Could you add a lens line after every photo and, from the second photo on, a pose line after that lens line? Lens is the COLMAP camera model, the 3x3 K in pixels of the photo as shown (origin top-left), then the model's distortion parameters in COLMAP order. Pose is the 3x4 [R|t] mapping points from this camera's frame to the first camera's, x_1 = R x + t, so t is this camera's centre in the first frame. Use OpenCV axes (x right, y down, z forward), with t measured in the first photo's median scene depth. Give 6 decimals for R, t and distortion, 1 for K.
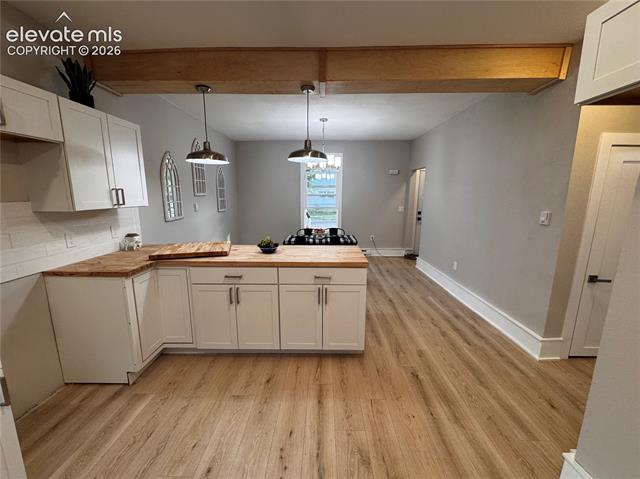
lens RADIAL K [[261.0, 0, 321.4], [0, 261.0, 241.7], [0, 0, 1]] dist [-0.003820, 0.000835]
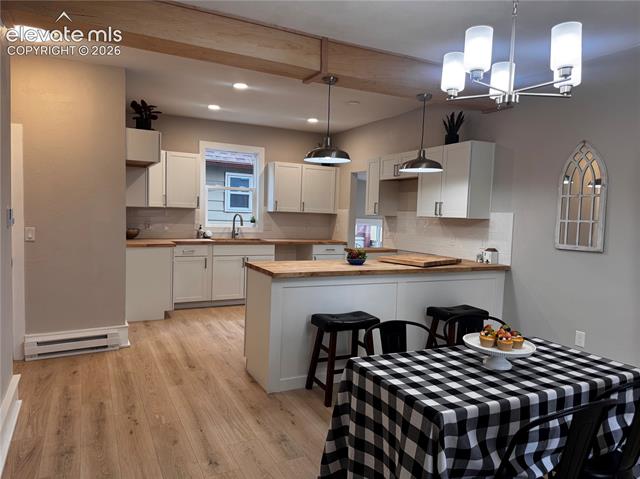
lens RADIAL K [[444.9, 0, 326.0], [0, 444.9, 240.2], [0, 0, 1]] dist [0.002469, -0.002582]
pose [[-0.881521, -0.002261, -0.472139, 0.683473], [-0.119557, 0.968466, 0.218584, -0.406637], [0.456757, 0.249134, -0.853994, 2.476761]]
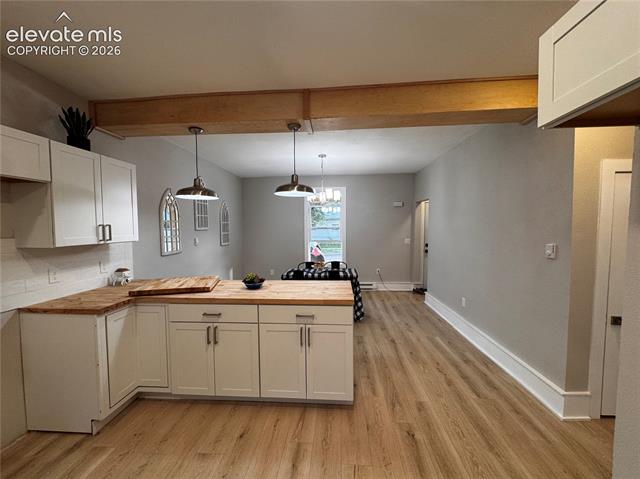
lens RADIAL K [[261.0, 0, 321.3], [0, 261.0, 240.2], [0, 0, 1]] dist [-0.003820, 0.000835]
pose [[0.998145, -0.008278, -0.060321, 0.114841], [0.000387, 0.991556, -0.129675, -0.010393], [0.060885, 0.129411, 0.989720, 0.048002]]
